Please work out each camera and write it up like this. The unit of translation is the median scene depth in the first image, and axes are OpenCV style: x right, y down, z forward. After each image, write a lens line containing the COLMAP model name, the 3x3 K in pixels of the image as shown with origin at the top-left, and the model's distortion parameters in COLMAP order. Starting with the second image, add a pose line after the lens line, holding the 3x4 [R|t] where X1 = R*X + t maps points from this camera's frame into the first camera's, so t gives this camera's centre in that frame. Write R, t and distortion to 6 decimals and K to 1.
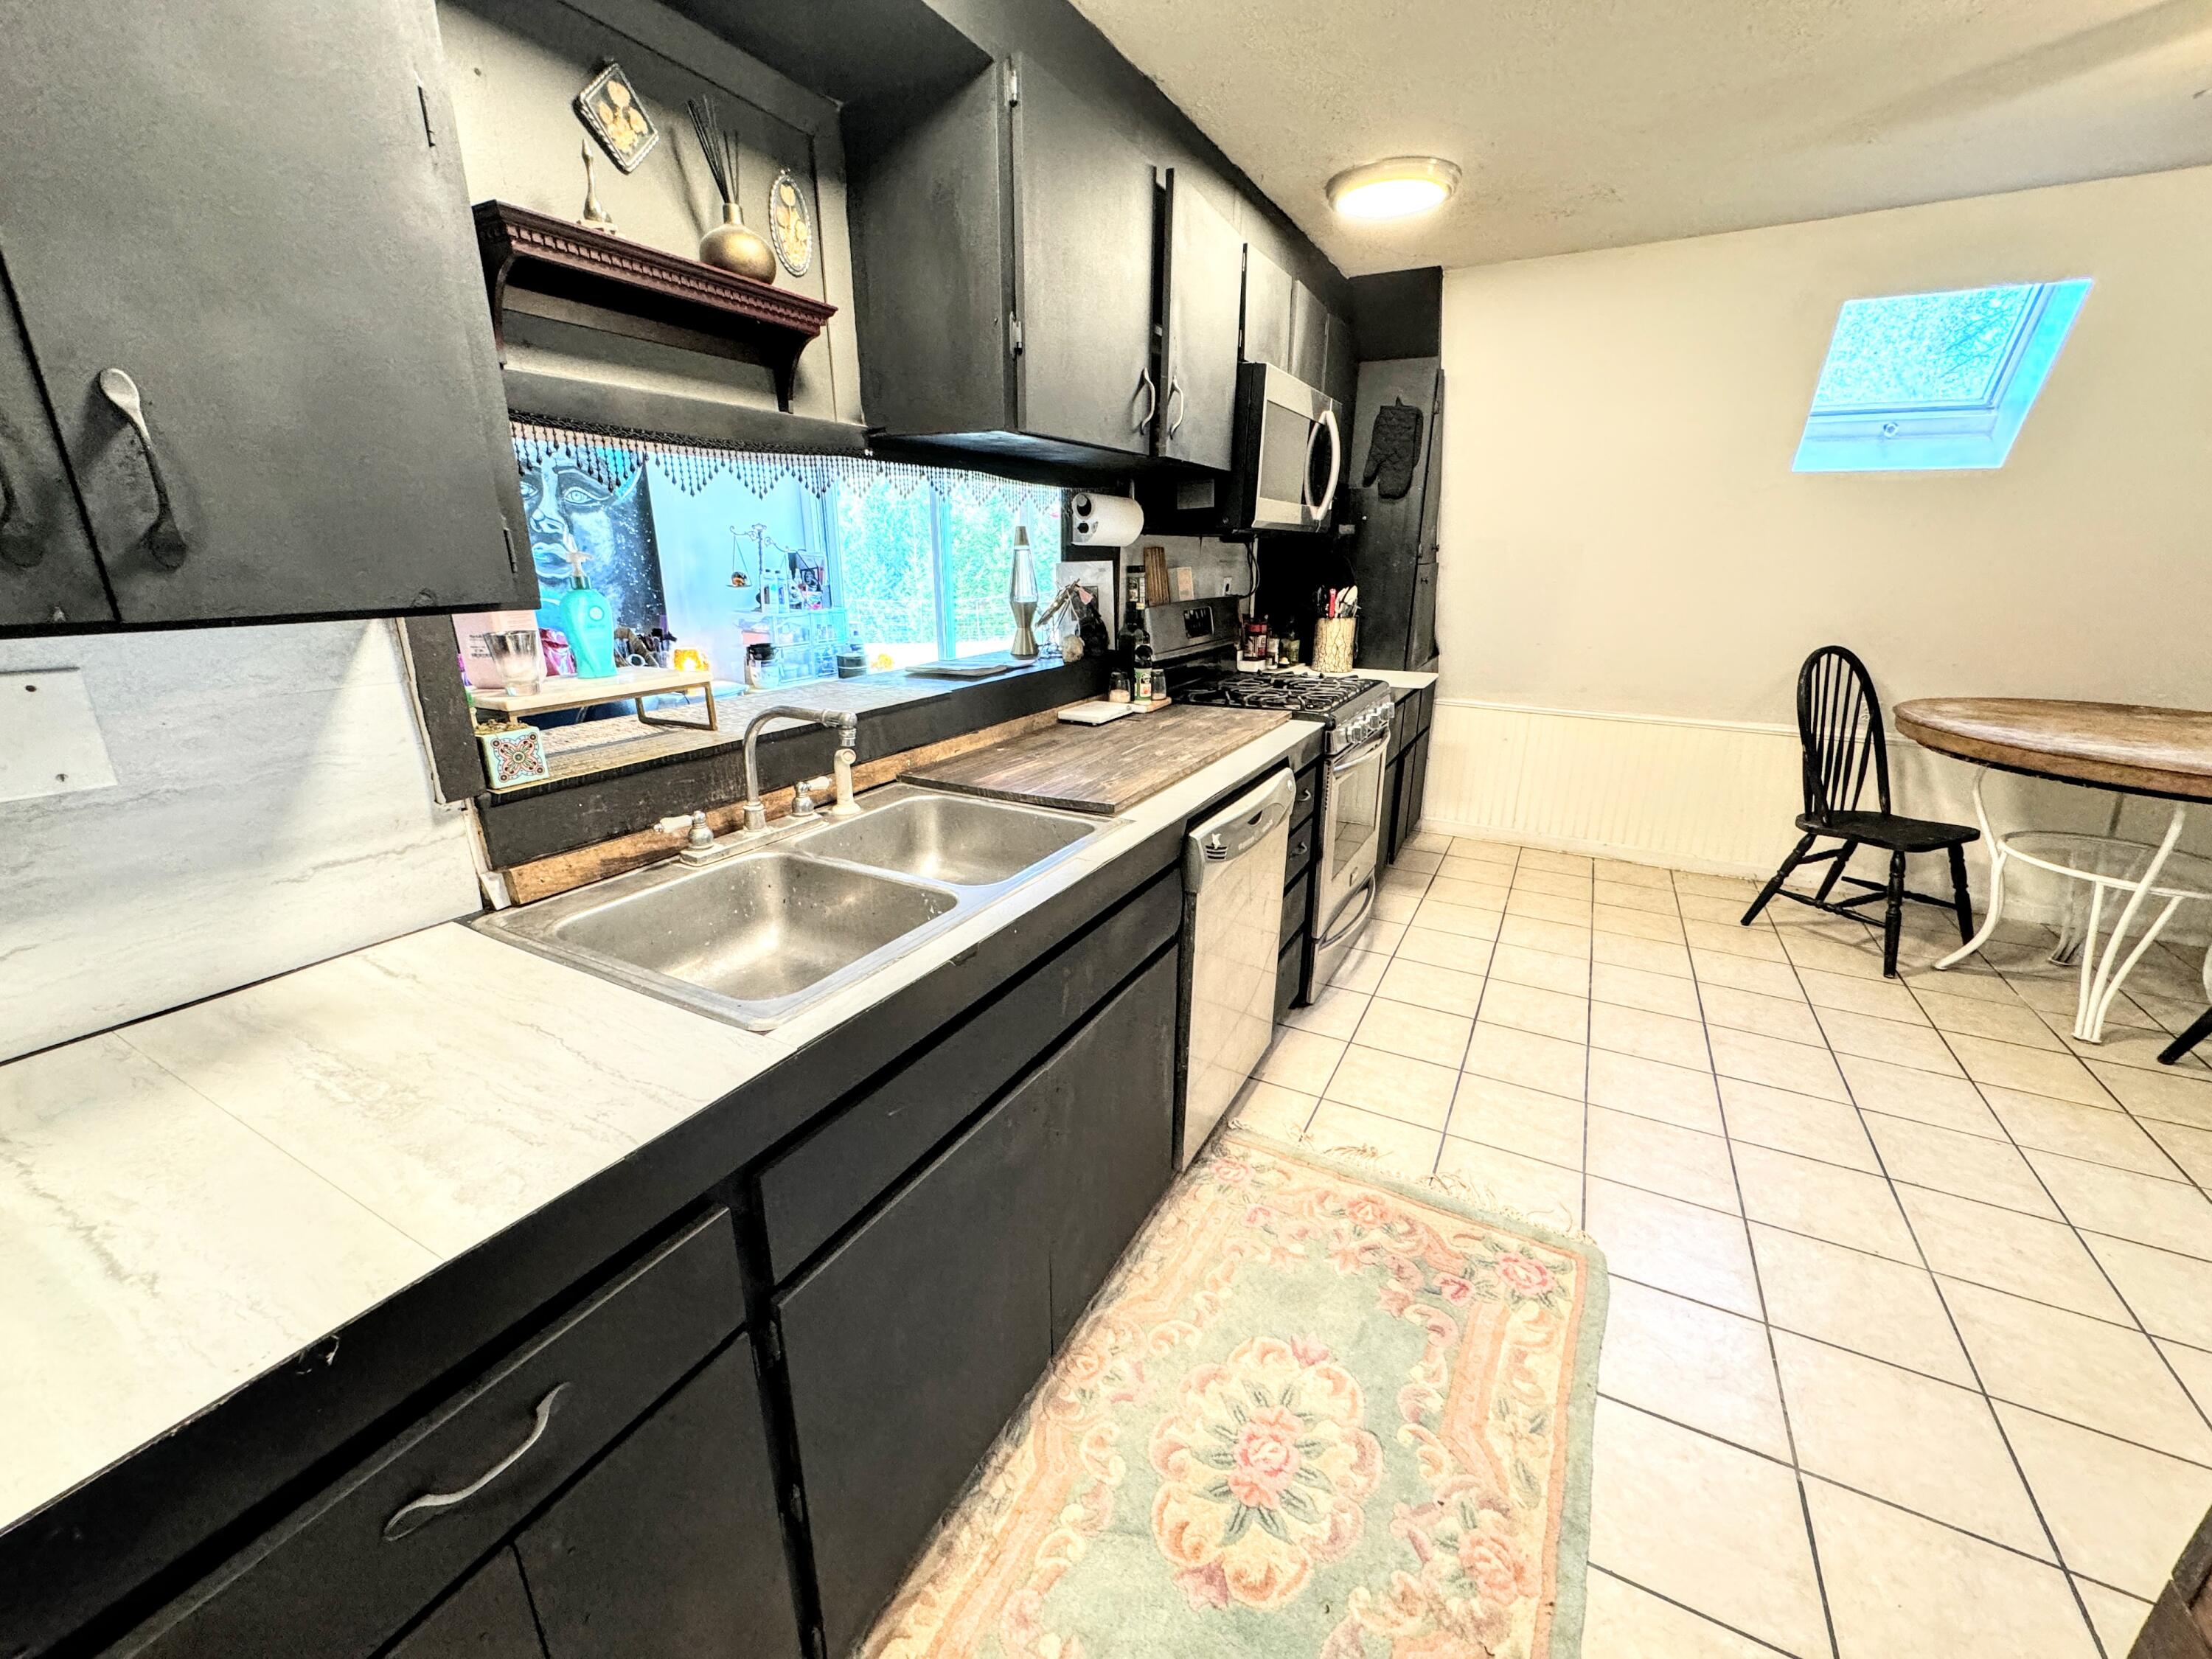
lens RADIAL K [[884.1, 0, 1106.0], [0, 884.1, 829.5], [0, 0, 1]] dist [0.000053, 0.000531]
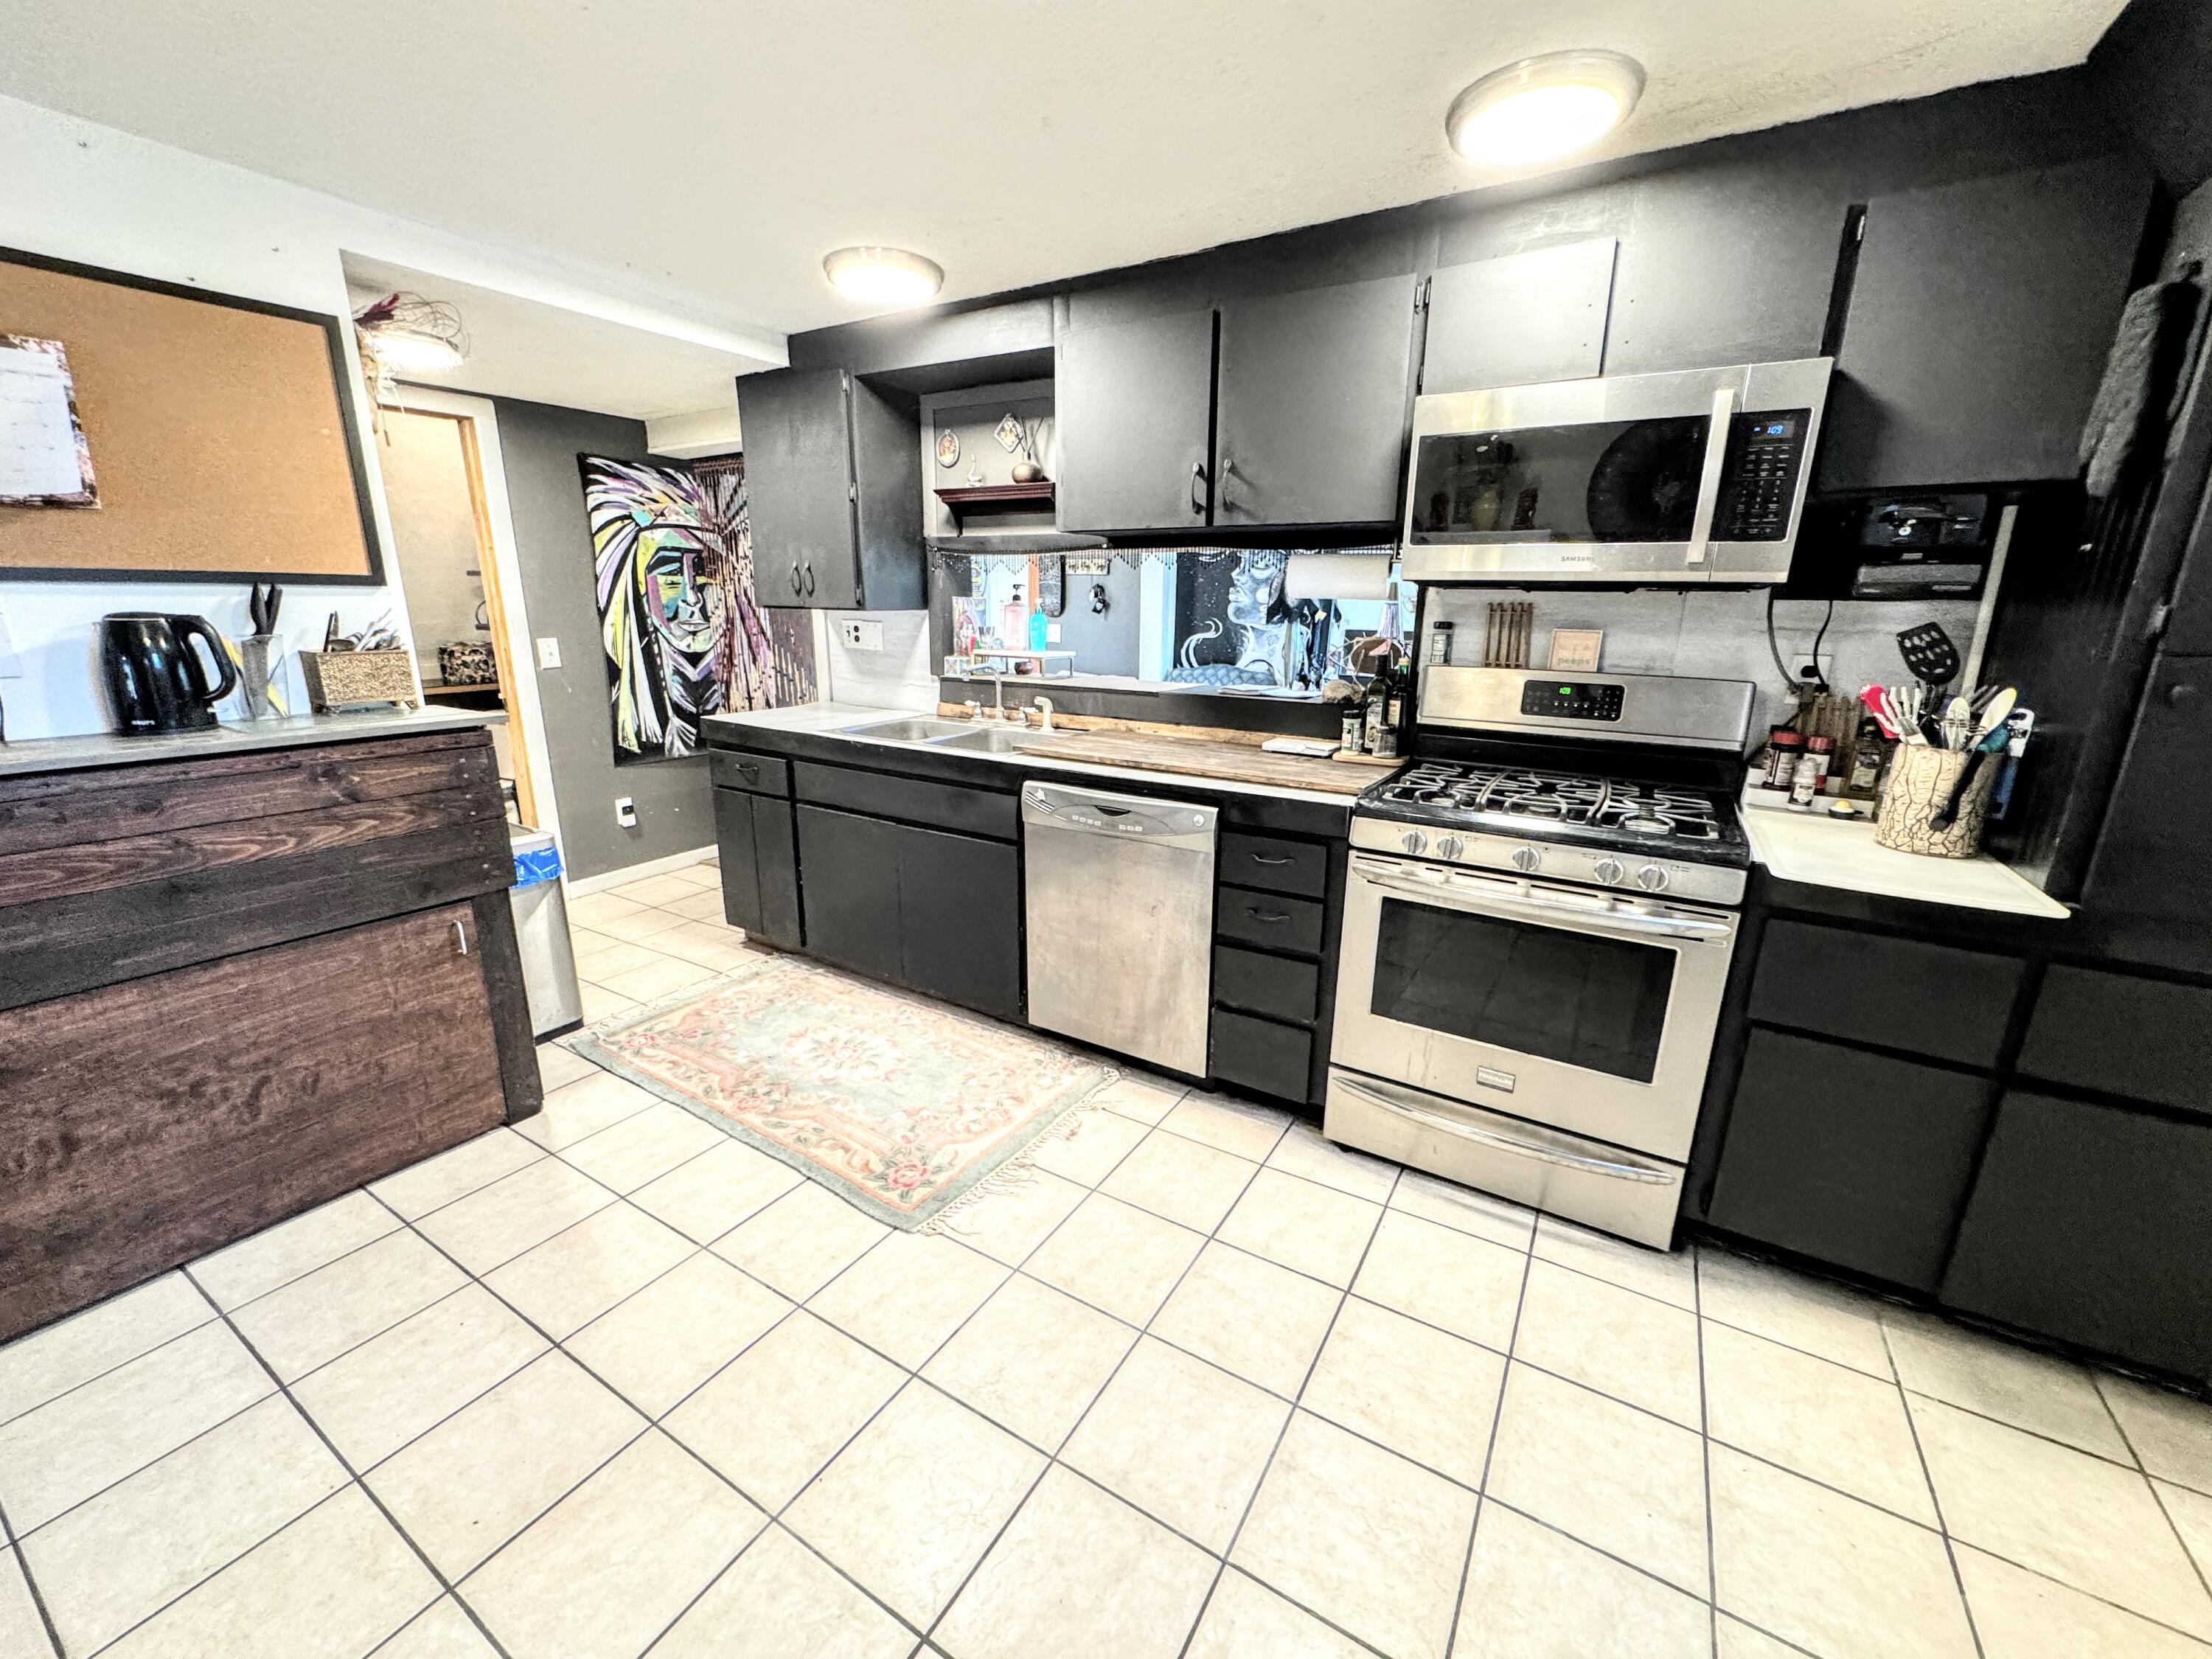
lens RADIAL K [[884.1, 0, 1106.0], [0, 884.1, 829.5], [0, 0, 1]] dist [0.000053, 0.000531]
pose [[-0.057295, 0.256129, -0.964943, 1.877691], [-0.316031, 0.912174, 0.260888, -0.428589], [0.947017, 0.319899, 0.028682, 1.317668]]
